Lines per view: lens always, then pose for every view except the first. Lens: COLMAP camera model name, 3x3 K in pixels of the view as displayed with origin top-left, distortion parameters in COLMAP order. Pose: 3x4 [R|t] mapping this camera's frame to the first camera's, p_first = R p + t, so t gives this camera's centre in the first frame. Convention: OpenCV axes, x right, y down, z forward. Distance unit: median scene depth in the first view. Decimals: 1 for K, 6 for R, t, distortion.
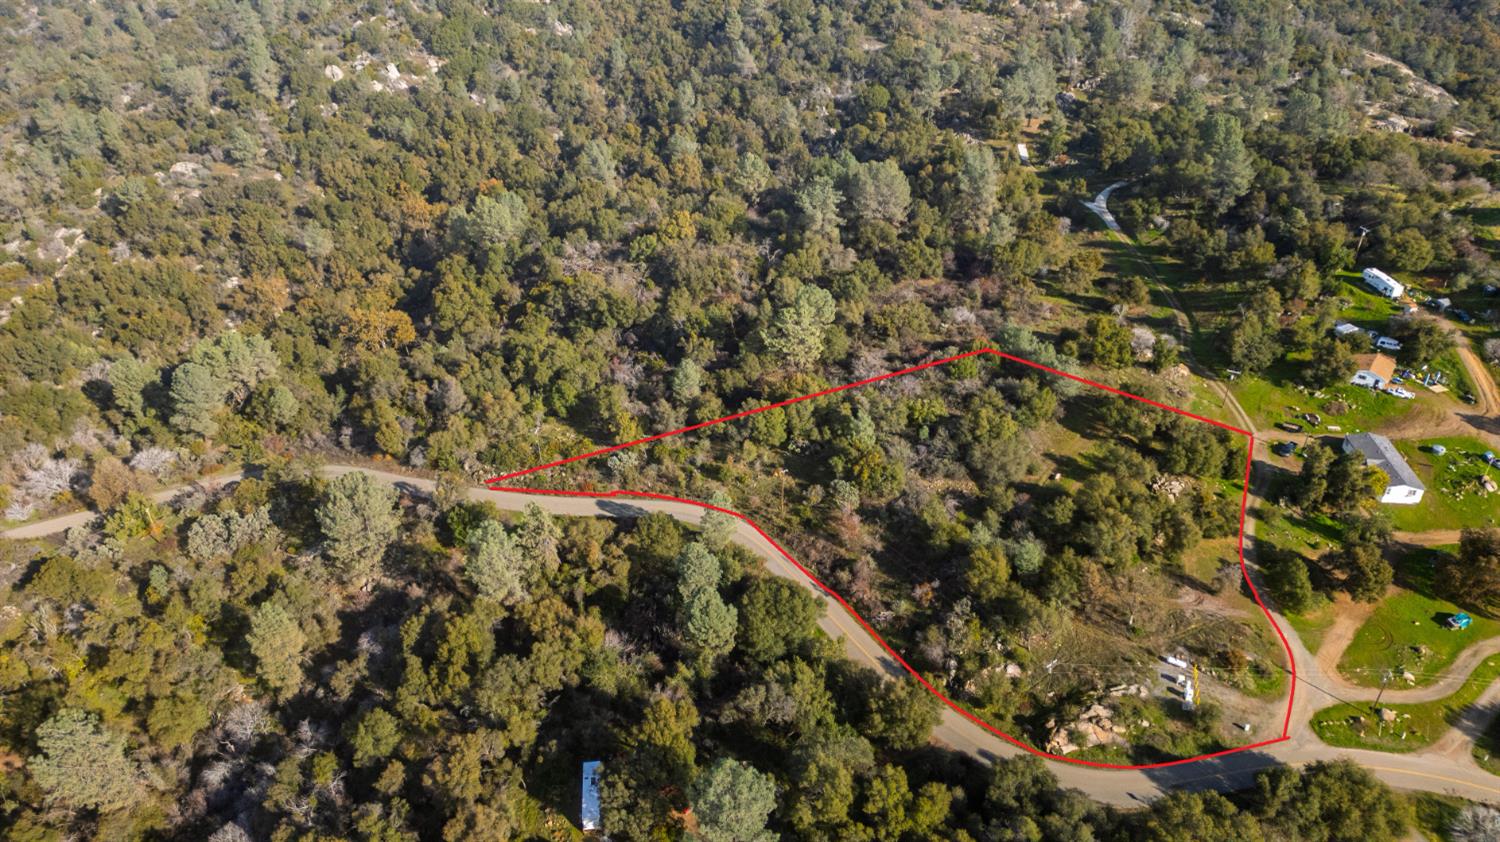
lens RADIAL K [[1042.0, 0, 750.0], [0, 1042.0, 421.0], [0, 0, 1]] dist [0.083786, -0.079543]
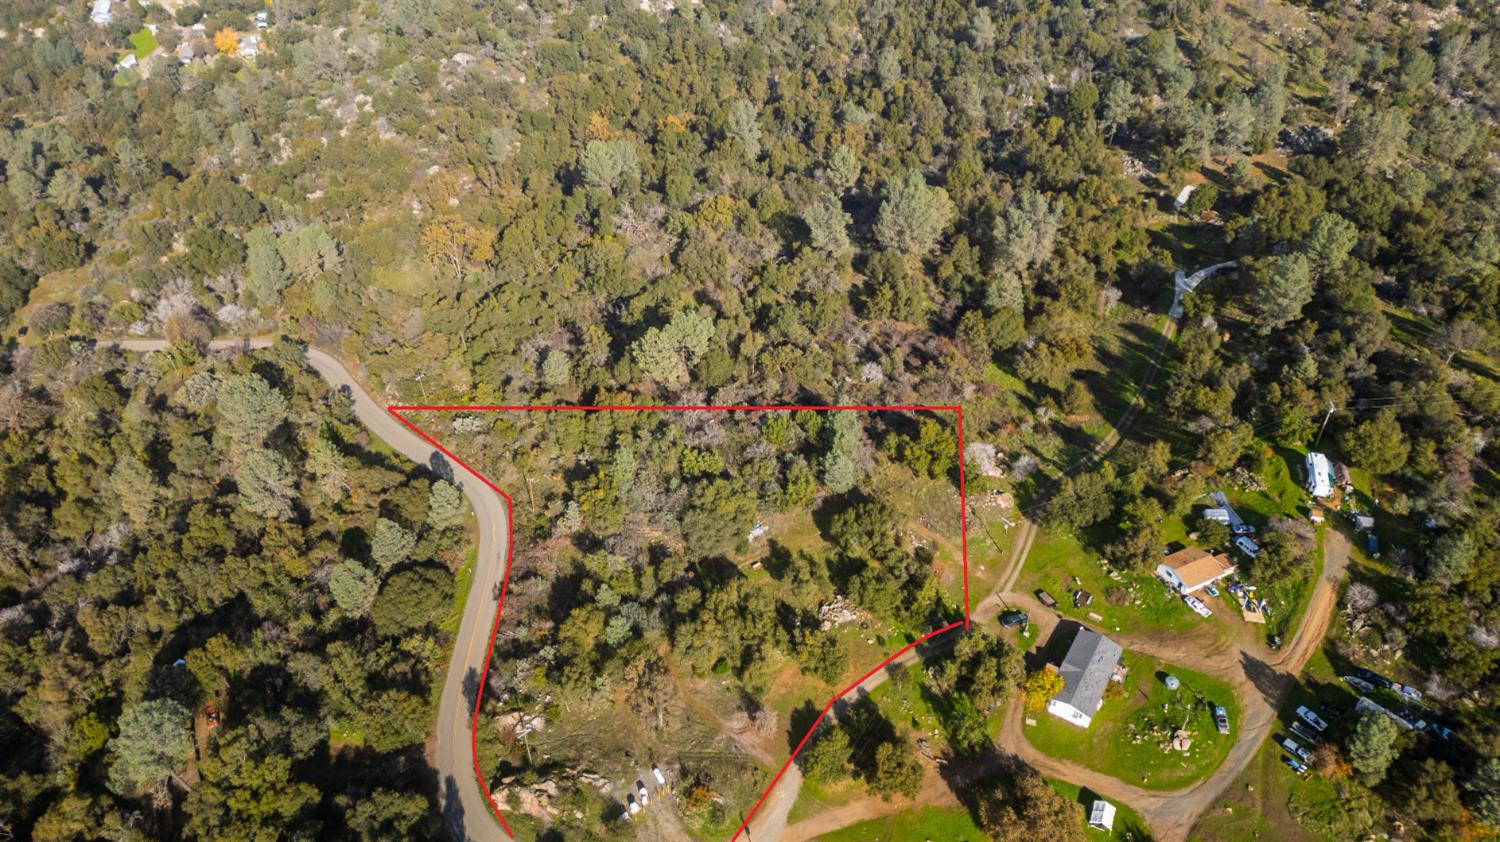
lens RADIAL K [[1042.0, 0, 750.0], [0, 1042.0, 421.0], [0, 0, 1]] dist [0.083786, -0.079543]
pose [[0.886193, 0.286725, -0.363938, 0.560529], [-0.248376, 0.957098, 0.149243, -0.209800], [0.391115, -0.041865, 0.919389, 0.069078]]
